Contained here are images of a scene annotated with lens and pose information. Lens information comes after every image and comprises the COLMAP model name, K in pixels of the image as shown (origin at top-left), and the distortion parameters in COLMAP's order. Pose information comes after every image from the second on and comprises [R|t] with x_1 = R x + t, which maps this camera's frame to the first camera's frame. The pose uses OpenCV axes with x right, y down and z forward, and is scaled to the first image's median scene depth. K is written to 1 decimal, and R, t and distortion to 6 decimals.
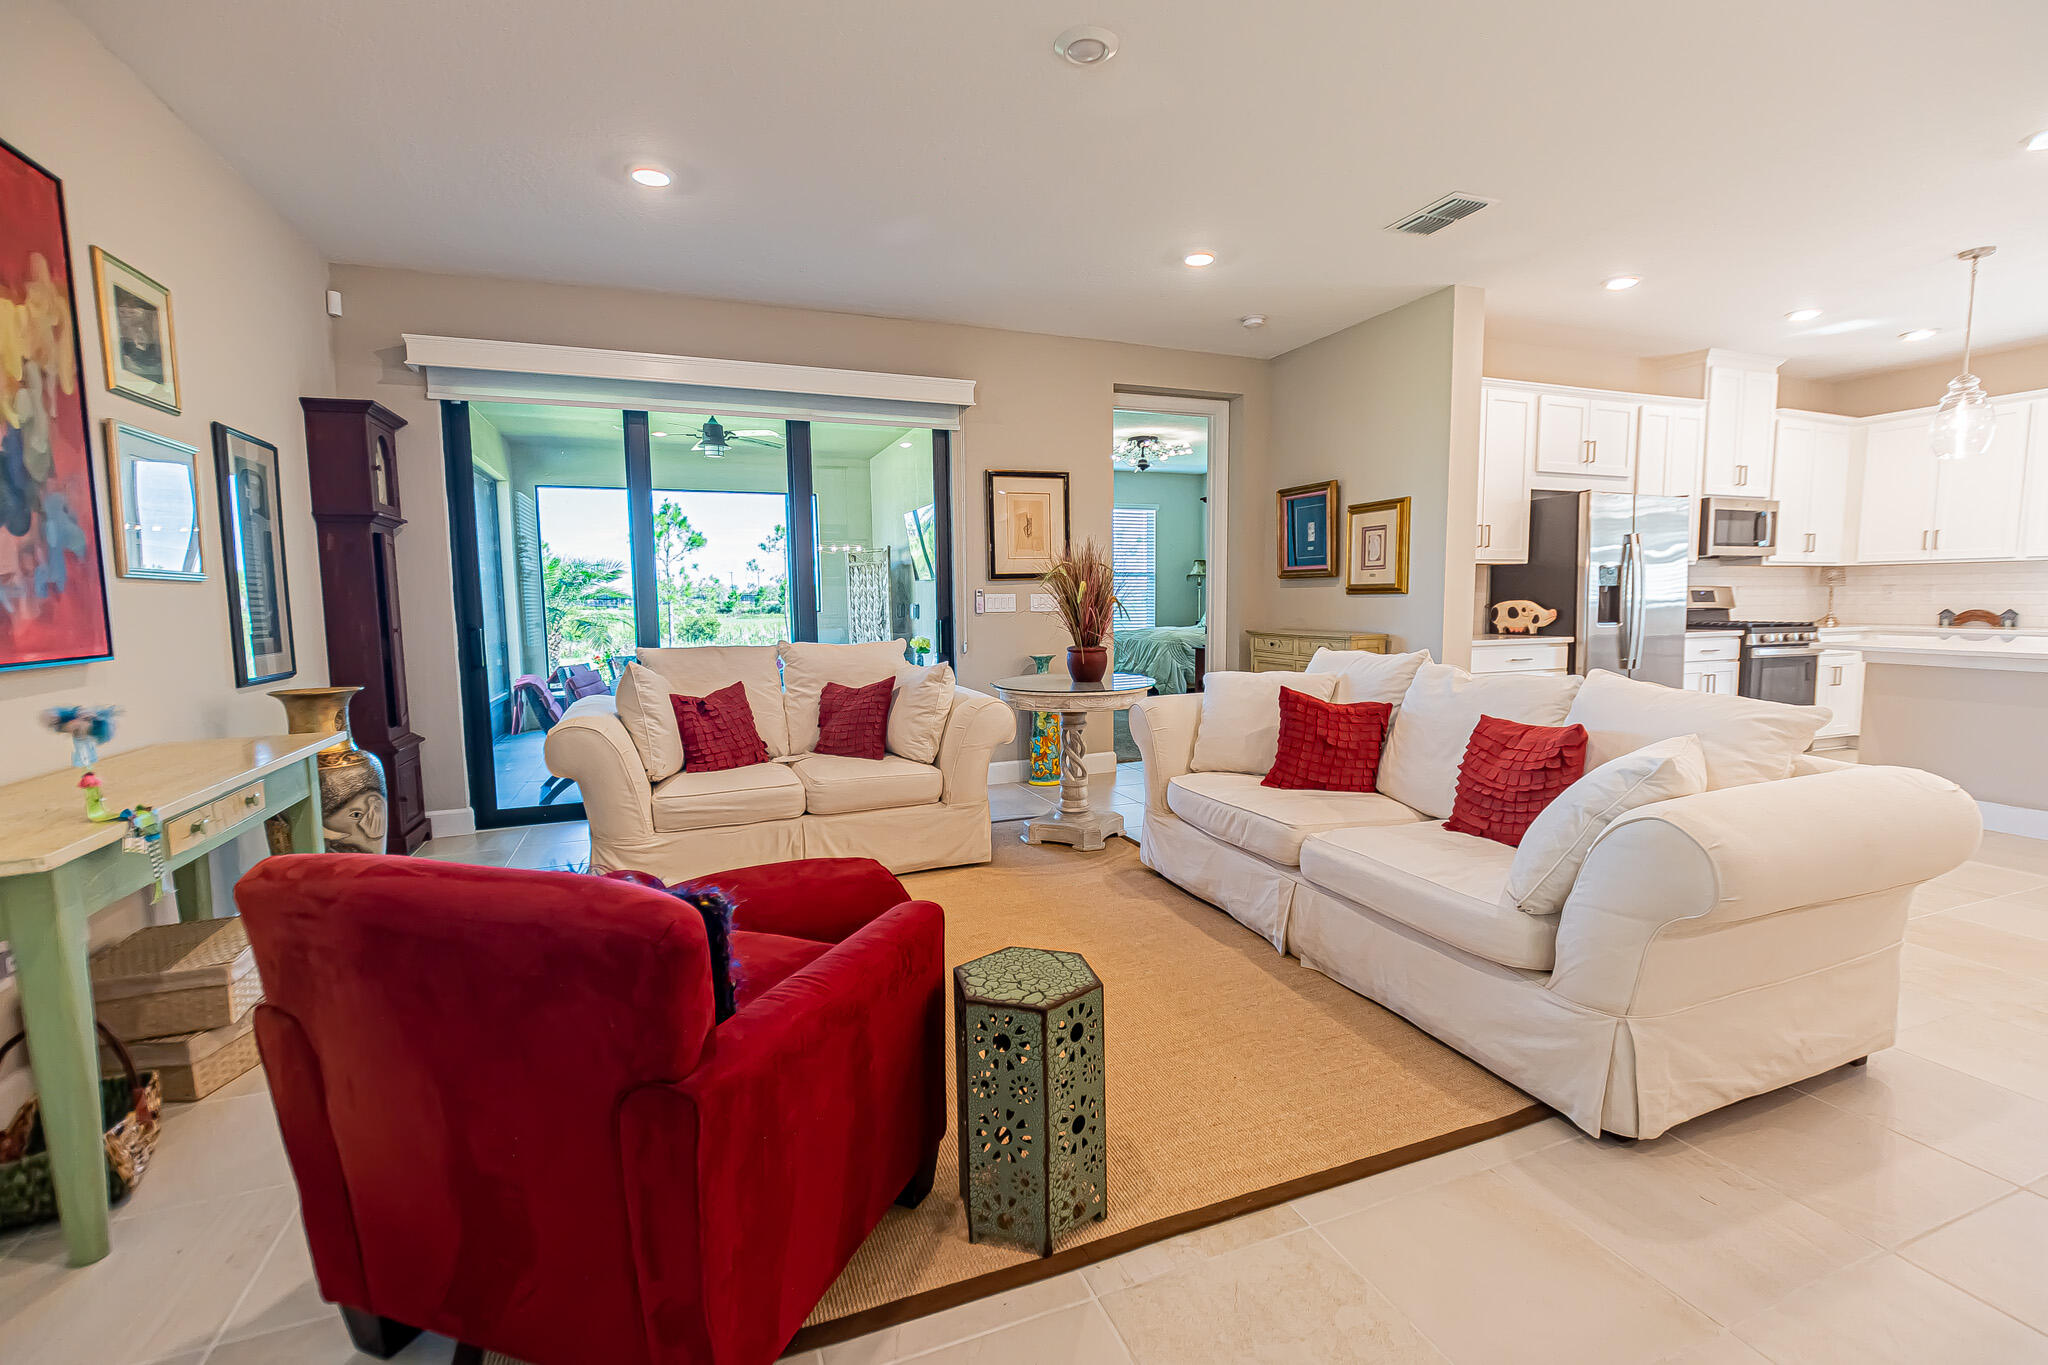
lens RADIAL K [[896.4, 0, 1024.0], [0, 896.4, 682.5], [0, 0, 1]] dist [-0.002526, -0.000900]
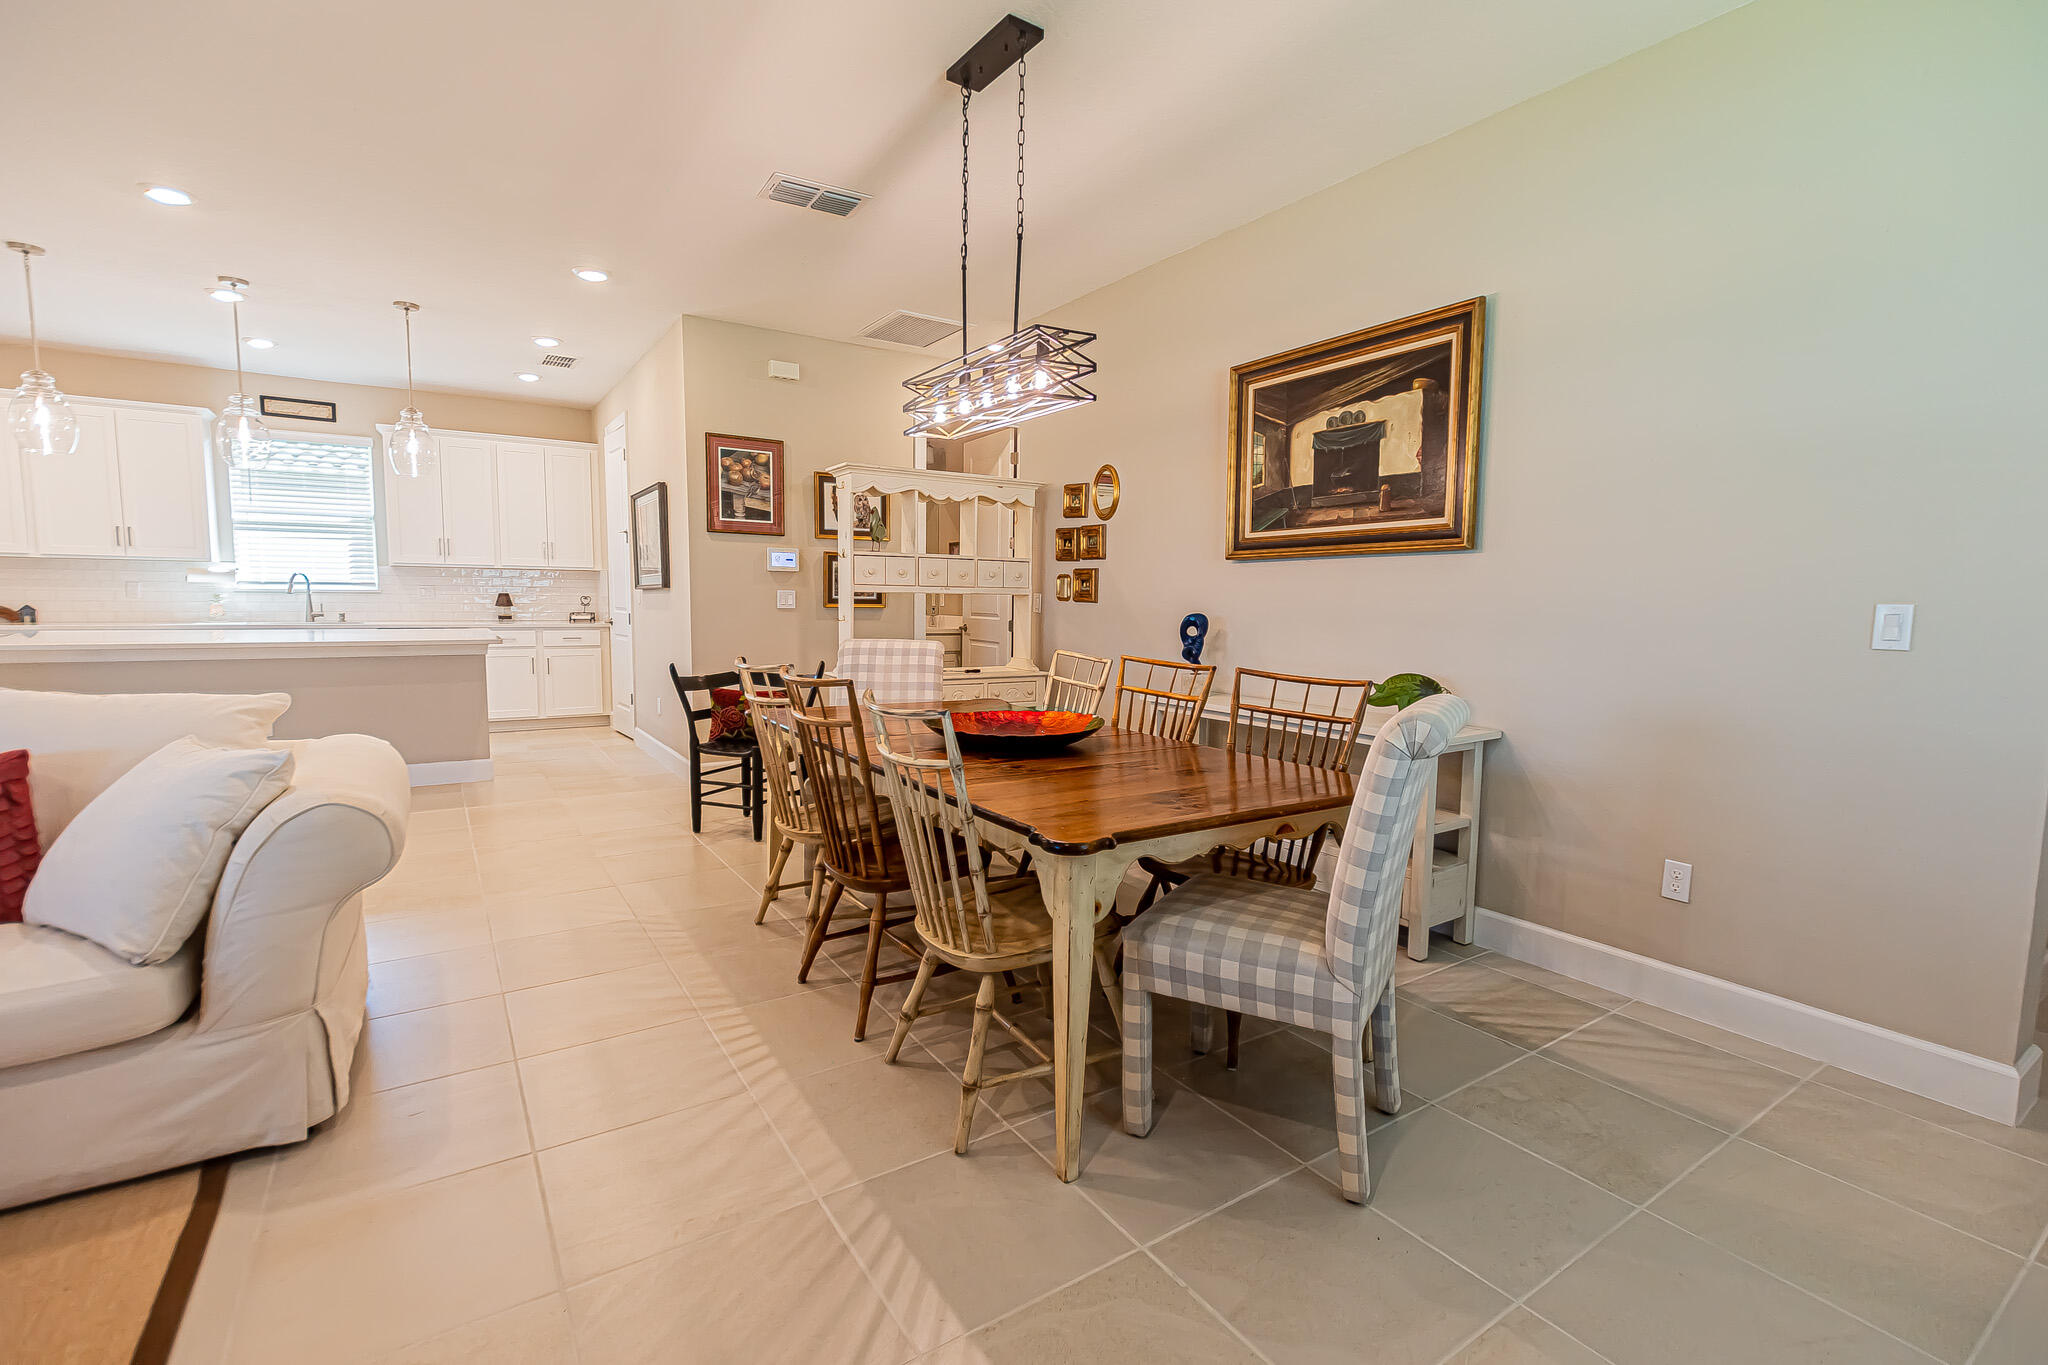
lens RADIAL K [[914.6, 0, 1024.0], [0, 914.6, 682.5], [0, 0, 1]] dist [0.003315, 0.000175]
pose [[-0.205622, -0.085229, 0.974913, -0.166980], [0.082265, 0.991169, 0.104001, -0.011991], [-0.975168, 0.101586, -0.196795, 0.130086]]
